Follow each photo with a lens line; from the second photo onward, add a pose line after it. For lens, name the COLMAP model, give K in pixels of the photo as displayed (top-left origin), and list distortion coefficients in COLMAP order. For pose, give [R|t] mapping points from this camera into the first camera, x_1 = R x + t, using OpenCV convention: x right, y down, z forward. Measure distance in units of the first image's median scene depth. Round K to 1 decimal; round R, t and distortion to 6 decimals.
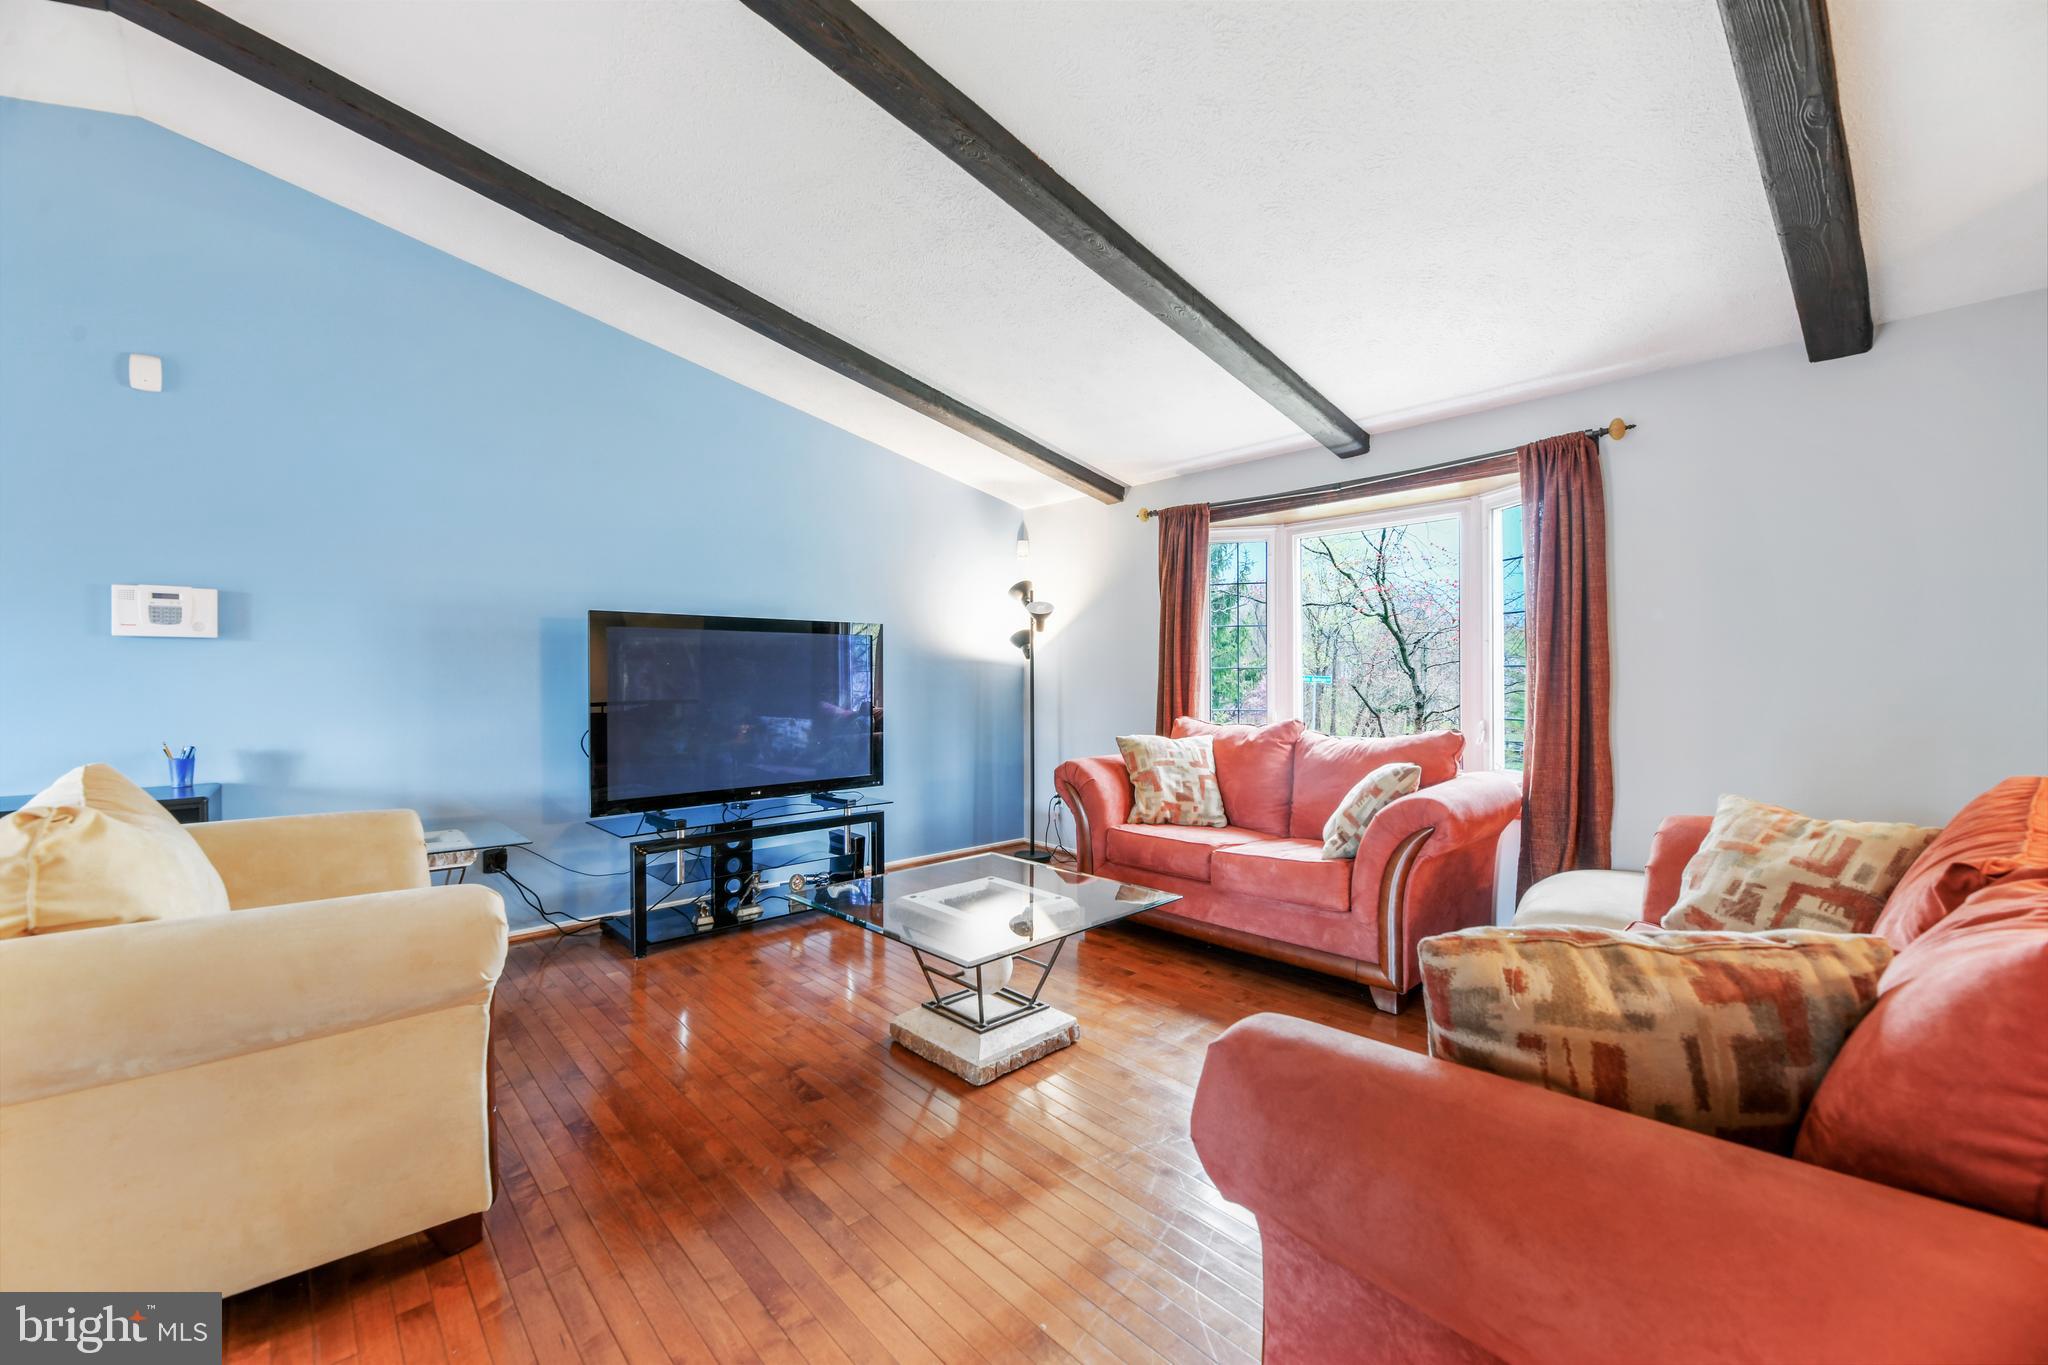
lens RADIAL K [[824.0, 0, 1018.8], [0, 824.0, 678.9], [0, 0, 1]] dist [0.004163, -0.005674]
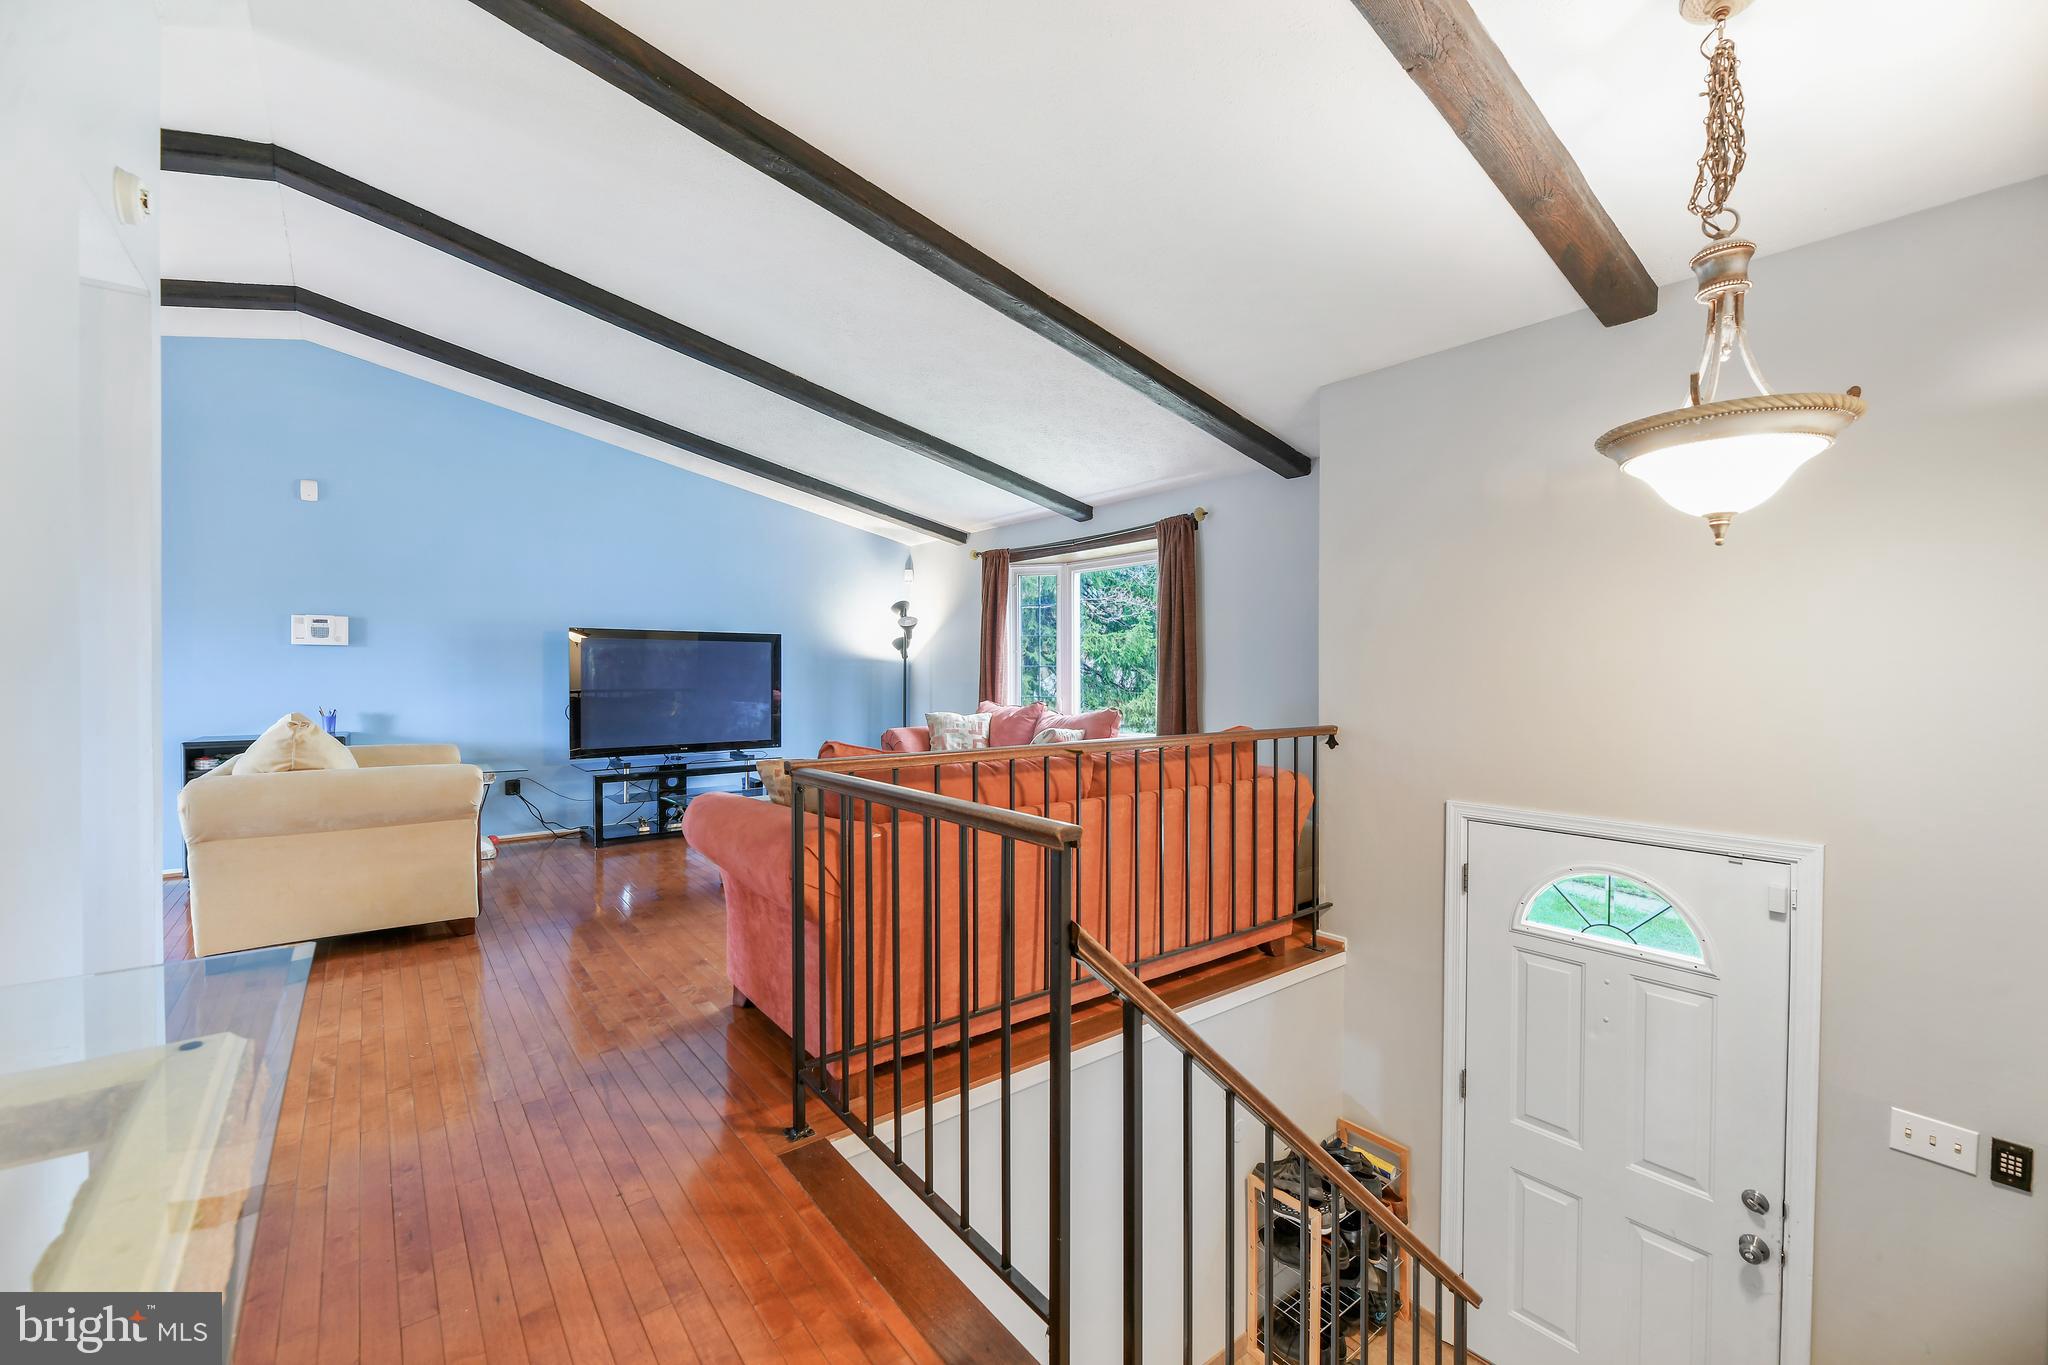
lens RADIAL K [[824.0, 0, 1018.8], [0, 824.0, 678.9], [0, 0, 1]] dist [0.004163, -0.005674]
pose [[0.997603, 0.006488, -0.068891, 0.415556], [-0.006120, 0.999966, 0.005556, 0.000512], [0.068925, -0.005122, 0.997609, -0.477979]]
